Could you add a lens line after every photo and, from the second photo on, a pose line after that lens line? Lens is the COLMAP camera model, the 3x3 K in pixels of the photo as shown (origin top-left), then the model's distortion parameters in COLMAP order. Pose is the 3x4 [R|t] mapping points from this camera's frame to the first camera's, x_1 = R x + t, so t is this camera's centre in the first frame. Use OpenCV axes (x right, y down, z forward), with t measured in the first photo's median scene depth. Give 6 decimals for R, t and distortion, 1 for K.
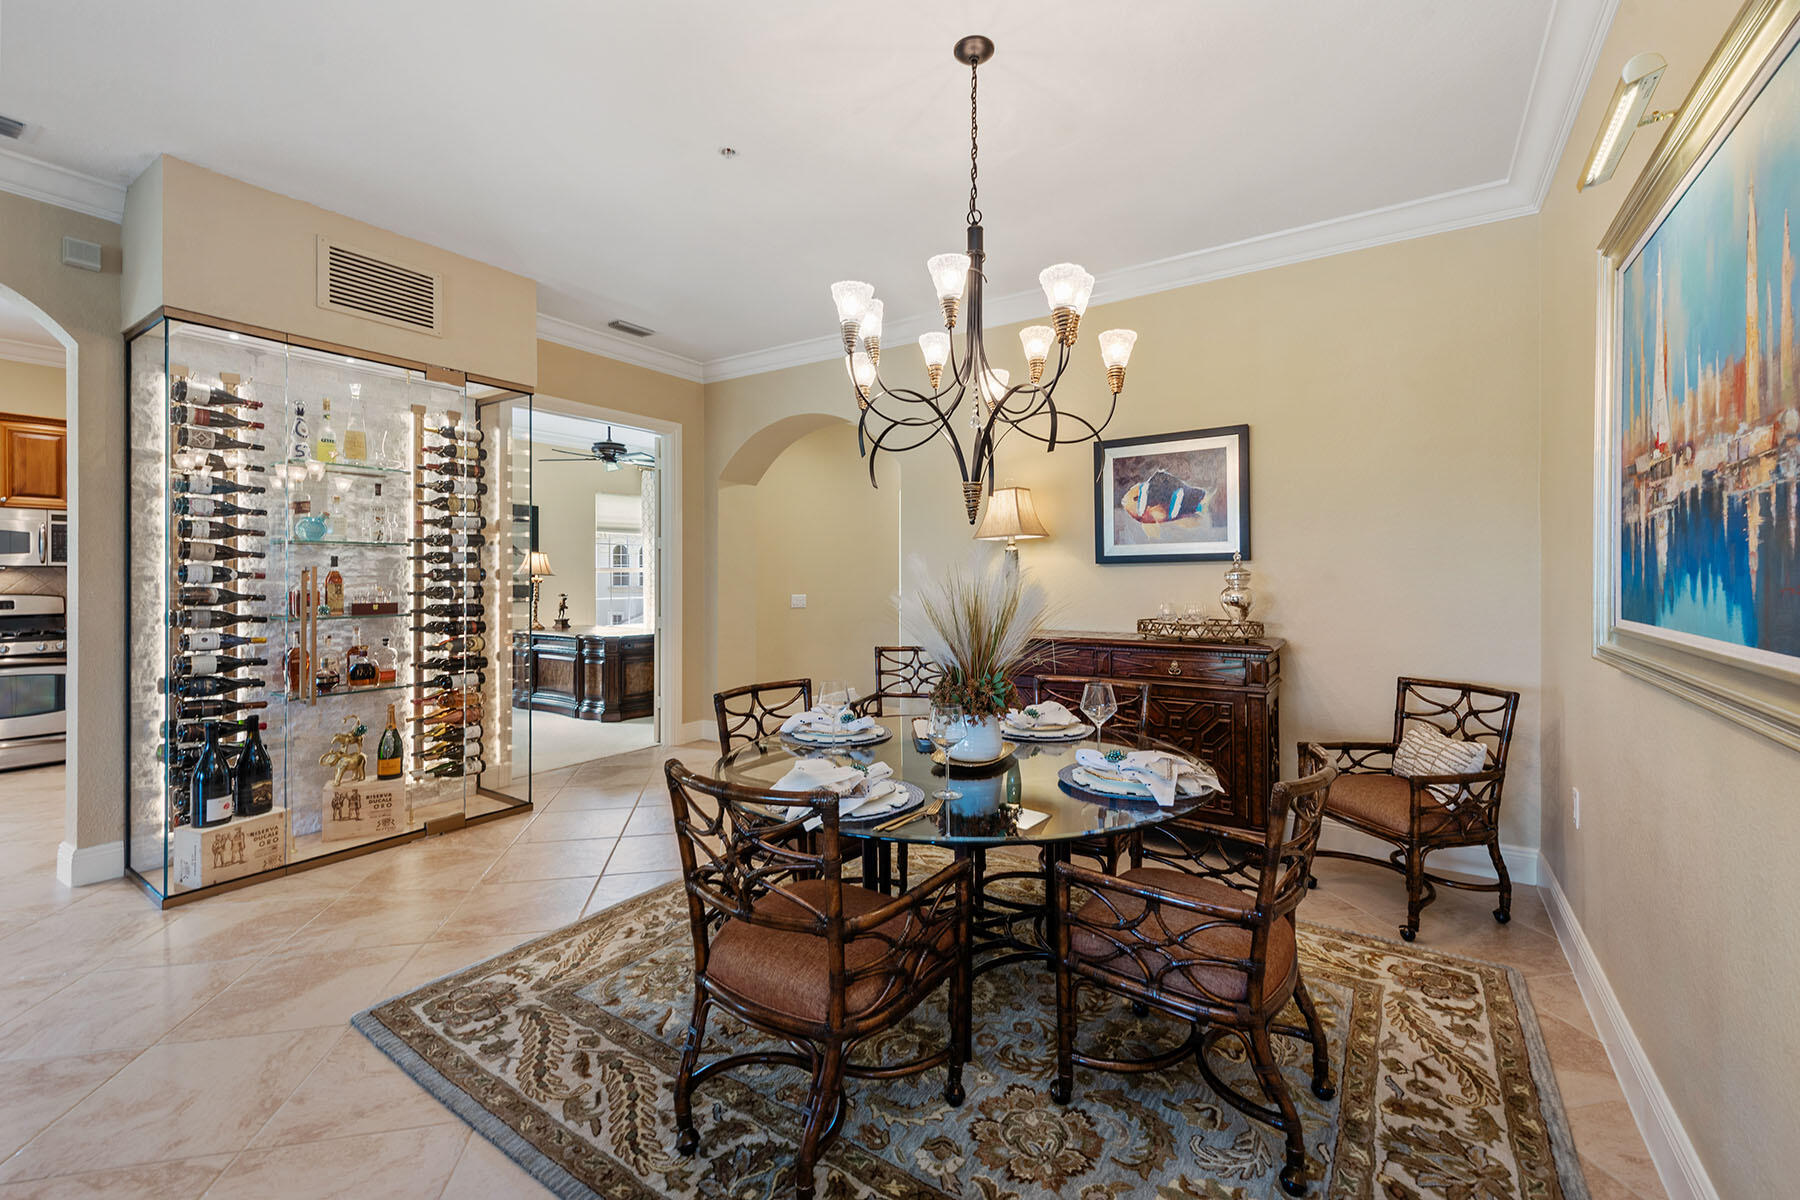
lens RADIAL K [[743.0, 0, 905.8], [0, 743.0, 585.7], [0, 0, 1]] dist [0.000120, 0.000041]
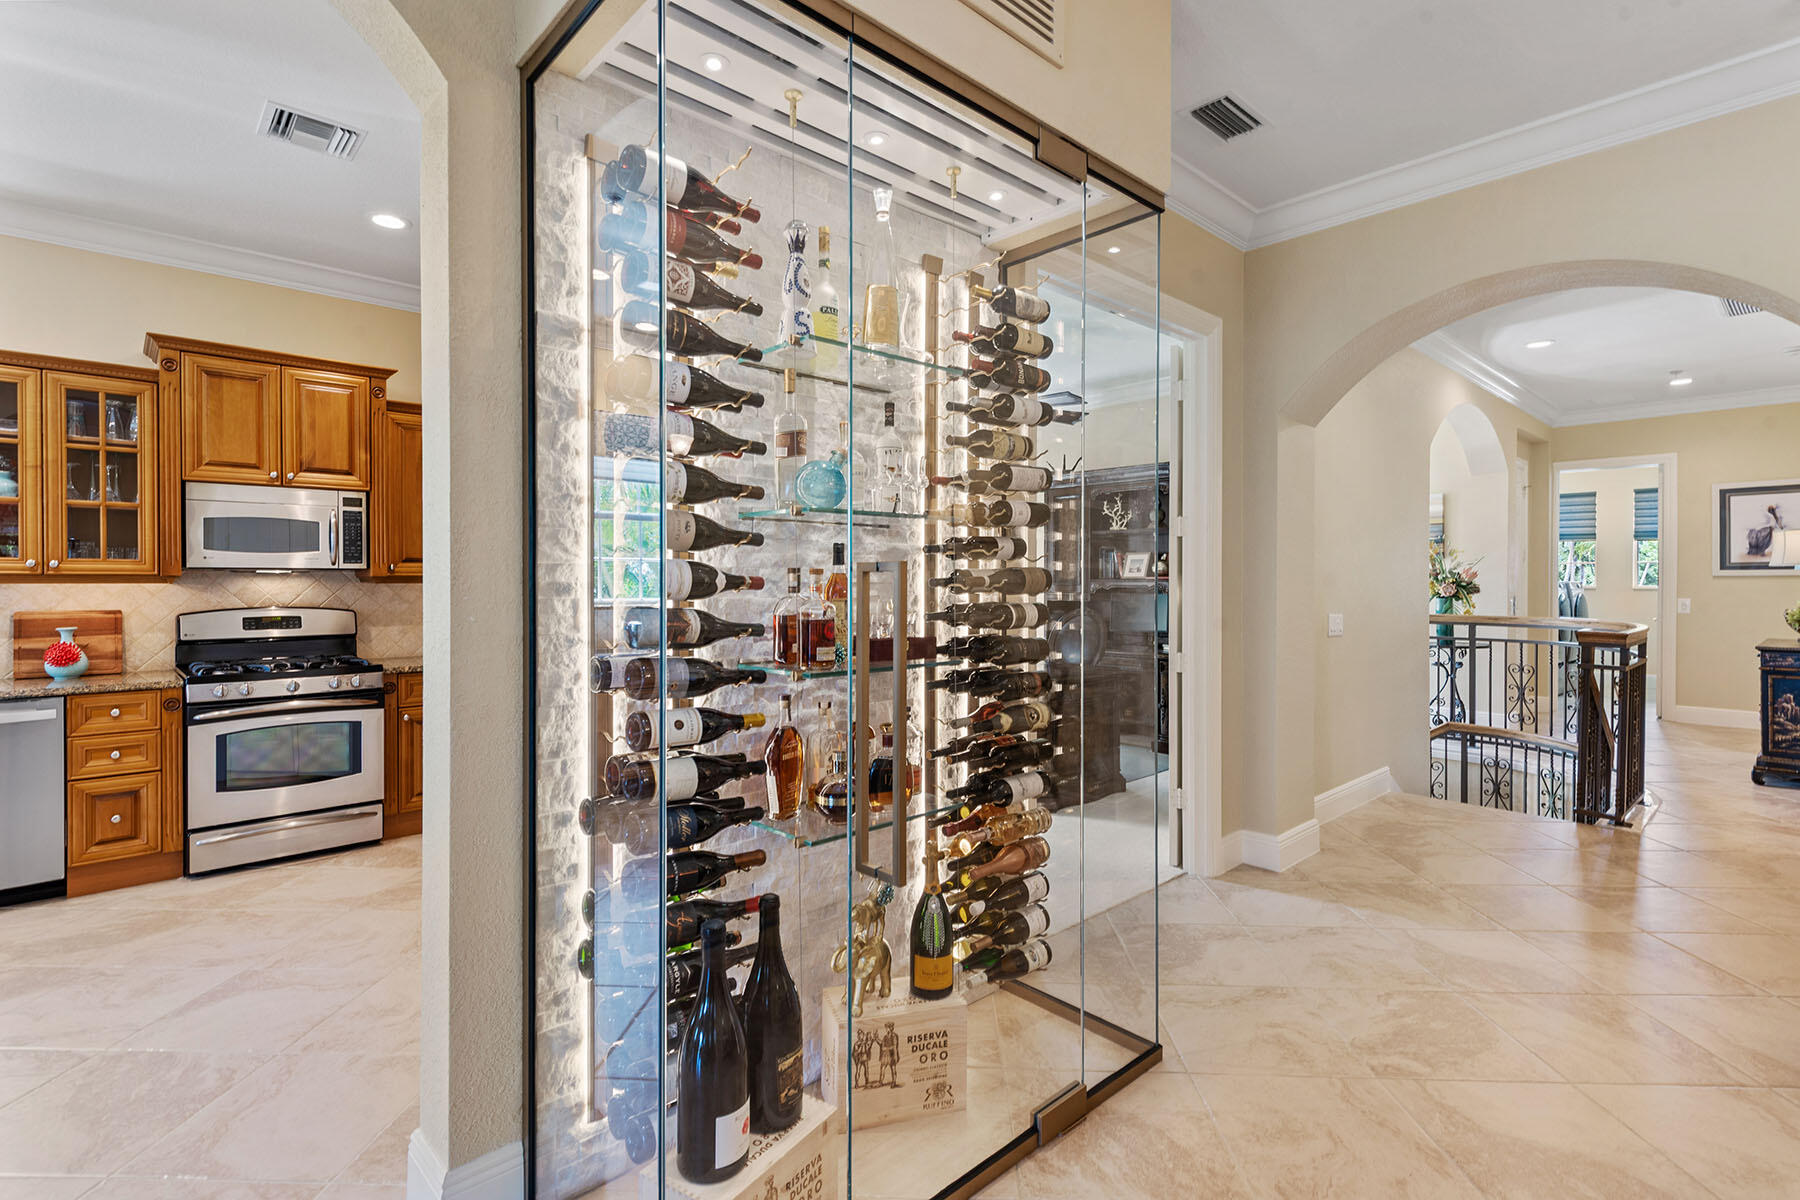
lens RADIAL K [[848.8, 0, 900.0], [0, 848.8, 600.0], [0, 0, 1]] dist [0.011722, -0.000185]
pose [[0.970012, 0.004462, -0.243014, -0.672619], [-0.002522, 0.999962, 0.008295, -0.007438], [0.243042, -0.007434, 0.969987, 0.520422]]
